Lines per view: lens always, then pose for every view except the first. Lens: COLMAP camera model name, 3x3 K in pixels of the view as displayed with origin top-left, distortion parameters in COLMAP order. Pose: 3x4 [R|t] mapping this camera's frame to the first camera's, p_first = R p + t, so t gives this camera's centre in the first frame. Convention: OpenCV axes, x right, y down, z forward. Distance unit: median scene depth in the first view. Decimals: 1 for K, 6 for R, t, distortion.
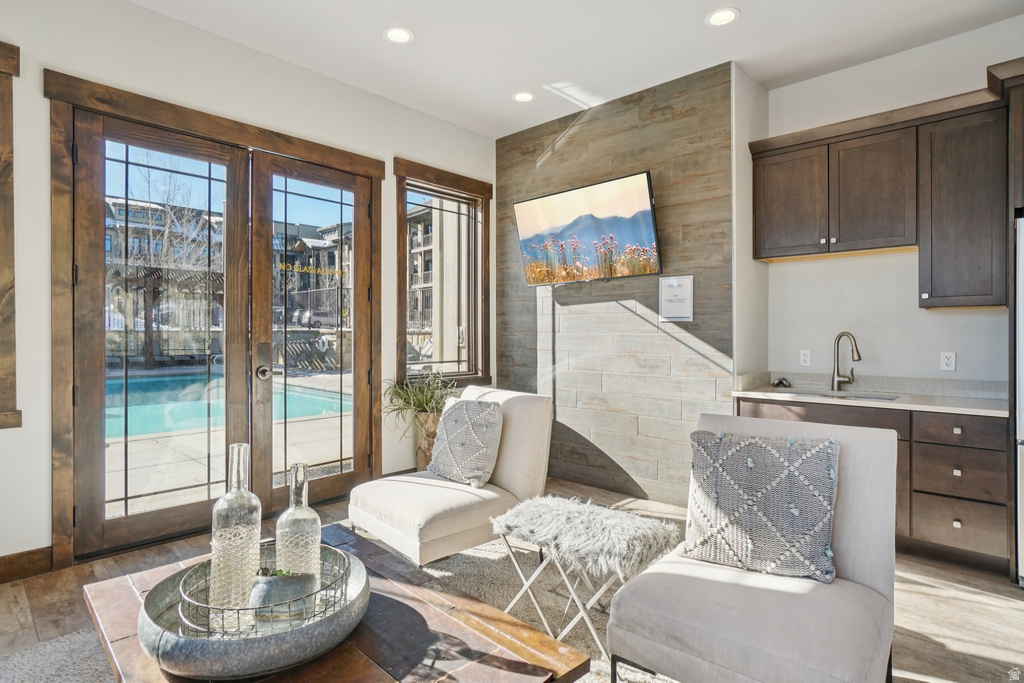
lens RADIAL K [[541.7, 0, 511.5], [0, 541.7, 331.9], [0, 0, 1]] dist [-0.000870, 0.000000]
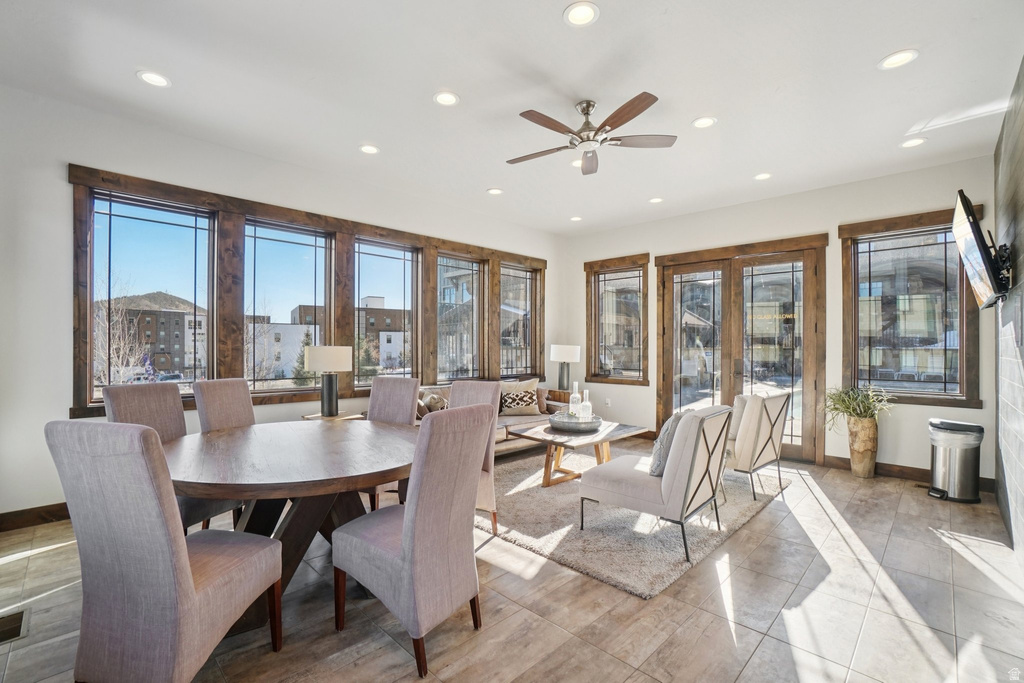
lens RADIAL K [[446.0, 0, 510.1], [0, 446.0, 348.1], [0, 0, 1]] dist [0.000061, 0.000018]
pose [[0.005932, -0.002548, -0.999979, 1.055689], [-0.003751, 0.999990, -0.002570, -0.012714], [0.999975, 0.003766, 0.005923, 0.200208]]
